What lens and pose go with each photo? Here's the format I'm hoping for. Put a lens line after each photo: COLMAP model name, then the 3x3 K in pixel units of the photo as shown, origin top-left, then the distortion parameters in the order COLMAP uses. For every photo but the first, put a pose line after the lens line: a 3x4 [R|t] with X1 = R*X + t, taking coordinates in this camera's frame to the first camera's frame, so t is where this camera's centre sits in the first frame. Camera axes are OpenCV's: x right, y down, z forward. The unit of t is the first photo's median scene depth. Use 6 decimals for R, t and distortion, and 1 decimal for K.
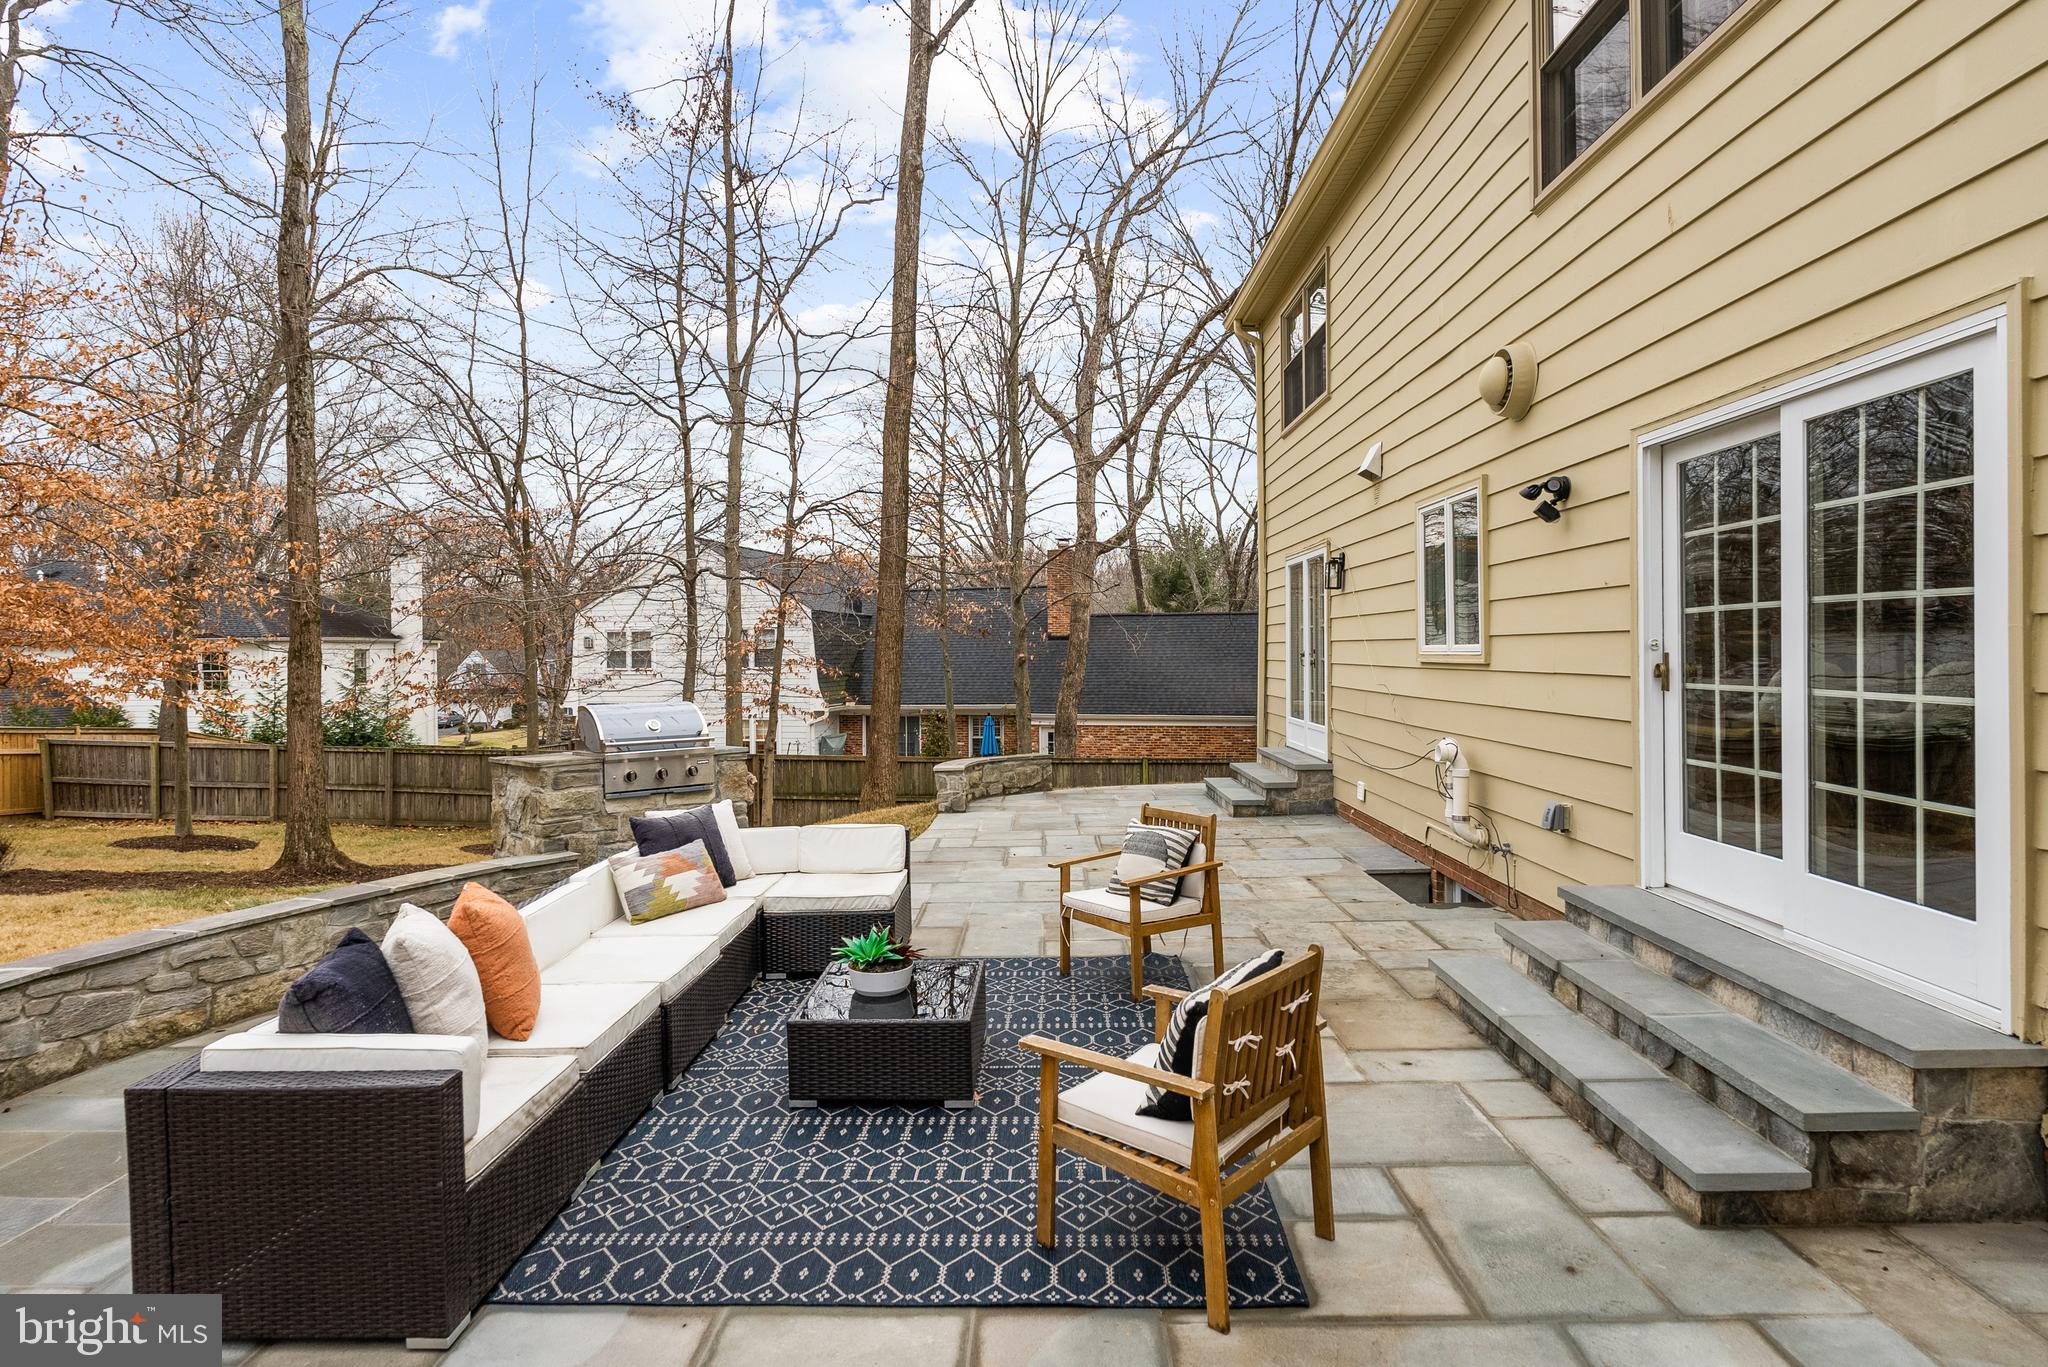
lens RADIAL K [[1026.4, 0, 1022.8], [0, 1026.4, 672.4], [0, 0, 1]] dist [-0.002464, 0.000111]
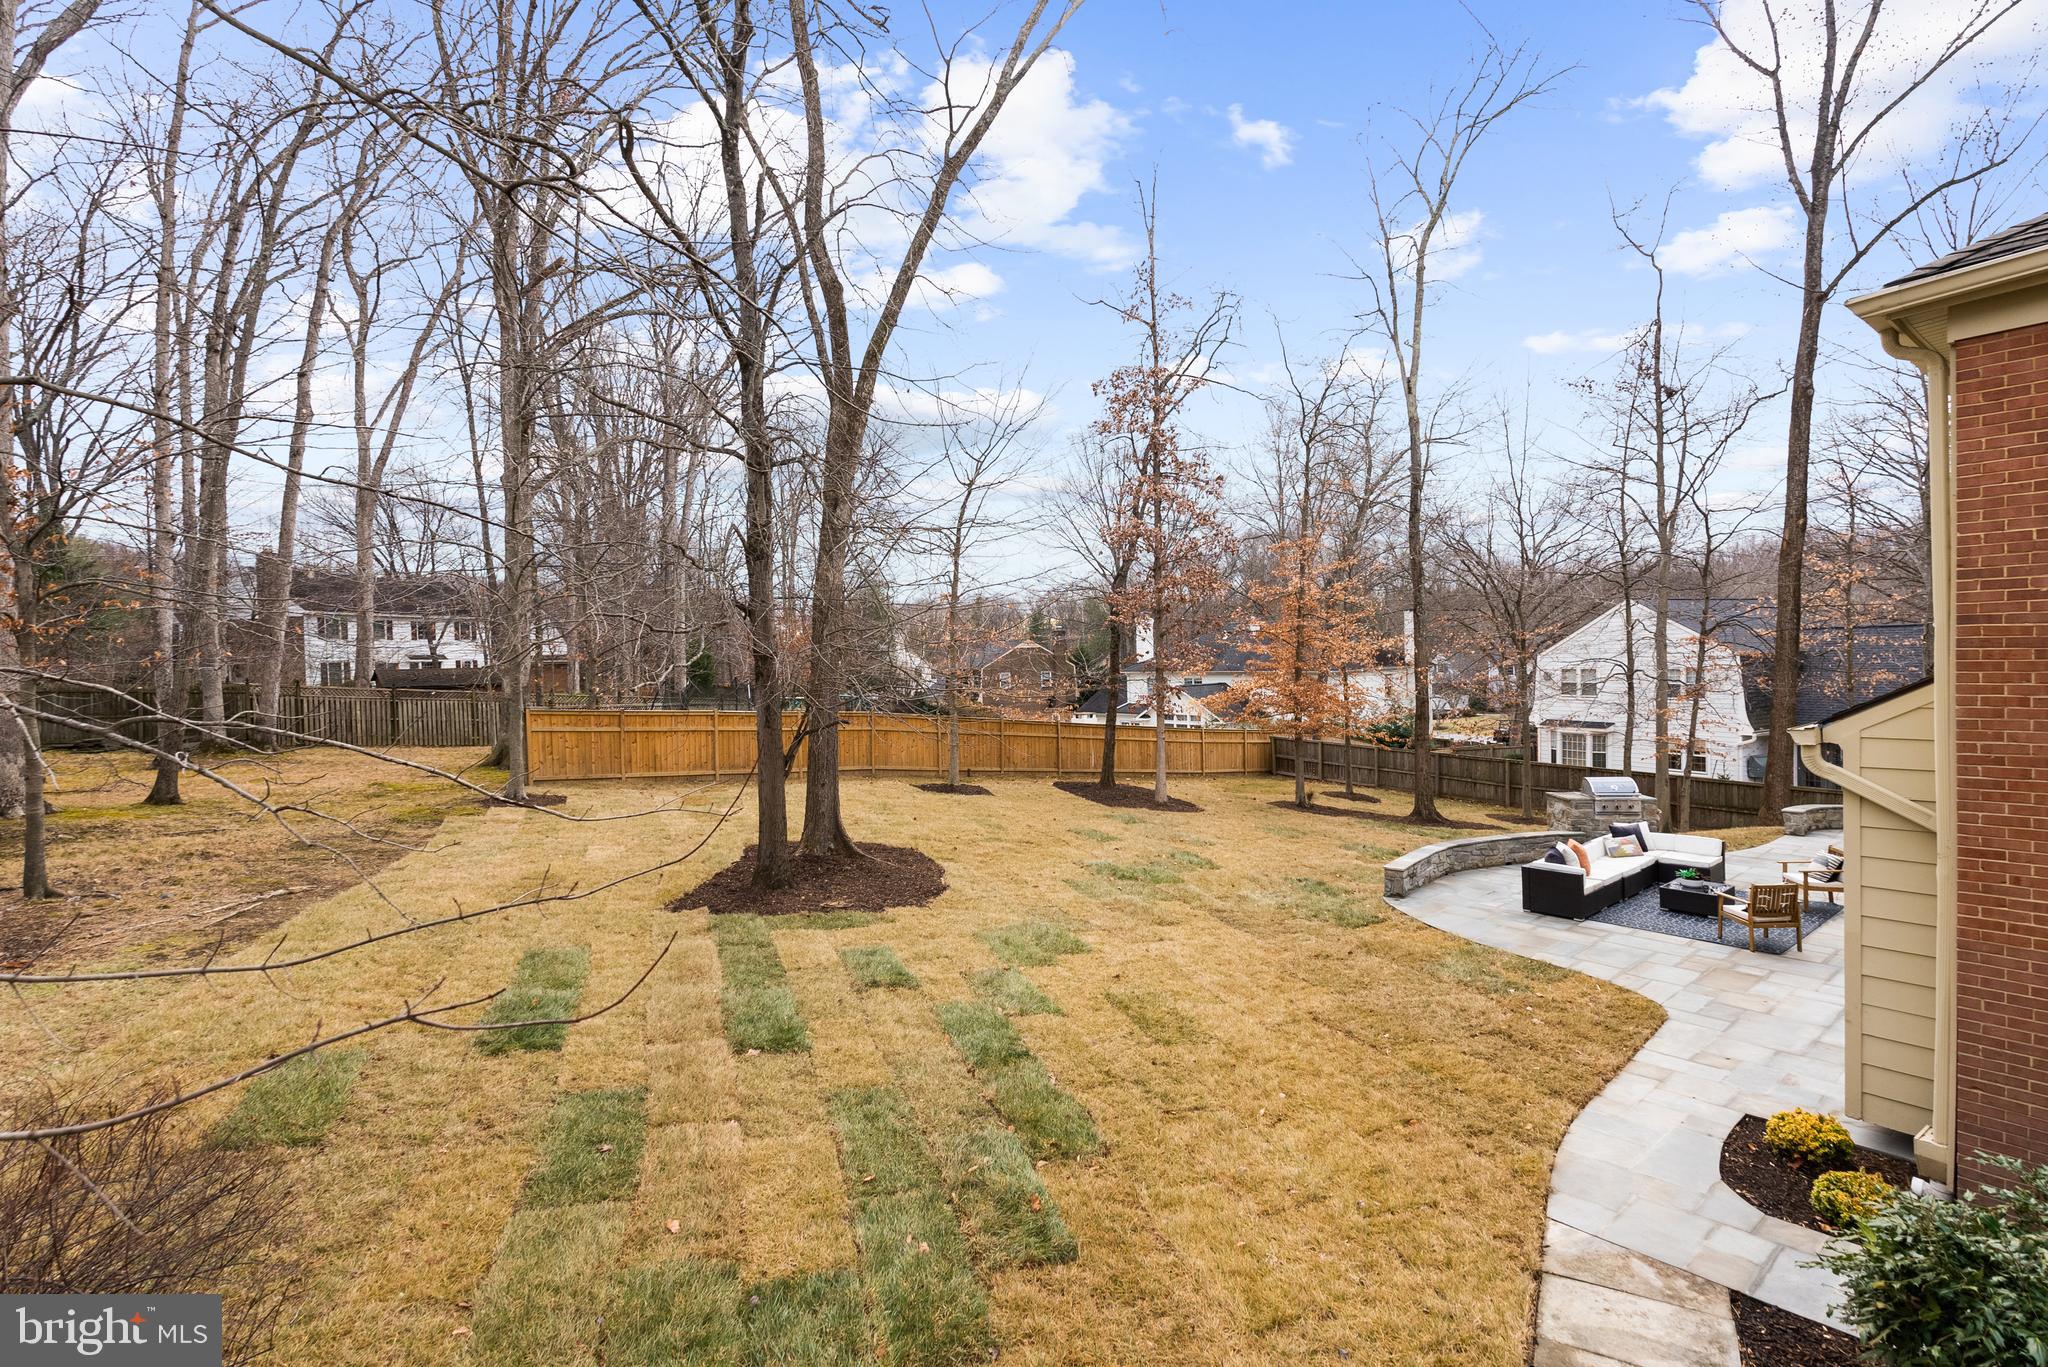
lens RADIAL K [[926.3, 0, 1022.3], [0, 926.3, 676.6], [0, 0, 1]] dist [-0.001635, -0.000032]
pose [[0.626998, 0.009019, -0.778969, 0.608671], [0.014010, 0.999641, 0.022852, -0.352127], [0.778895, -0.025242, 0.626647, -1.893404]]
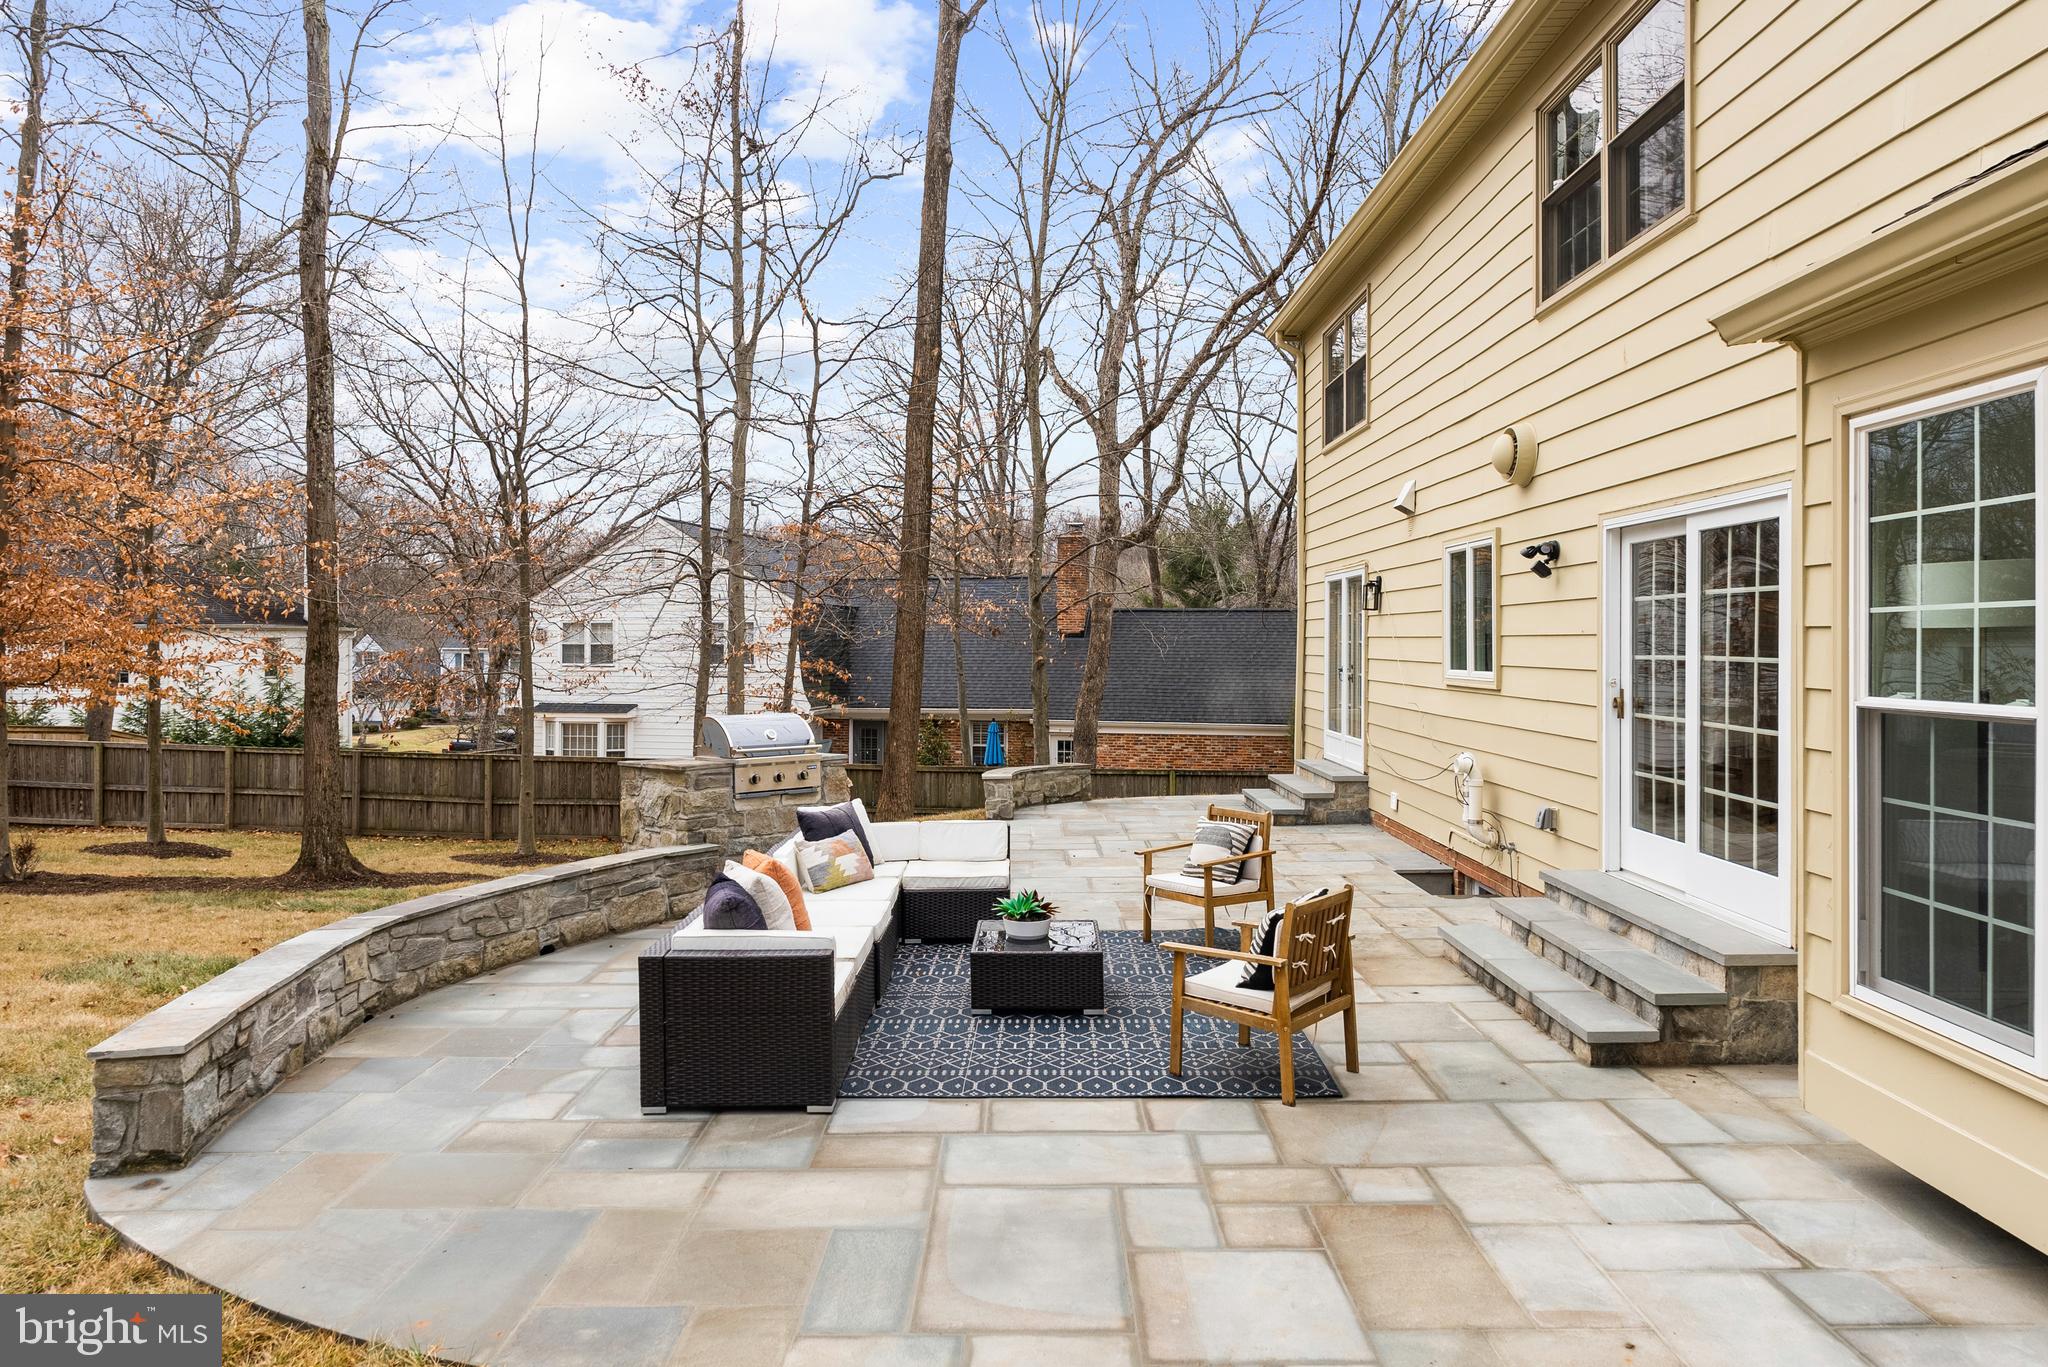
lens RADIAL K [[1239.5, 0, 1025.5], [0, 1239.5, 663.2], [0, 0, 1]] dist [-0.002625, -0.001343]
pose [[0.999773, 0.011149, 0.018174, -0.119813], [-0.011099, 0.999934, -0.002829, -0.030441], [-0.018204, 0.002626, 0.999831, -0.429596]]
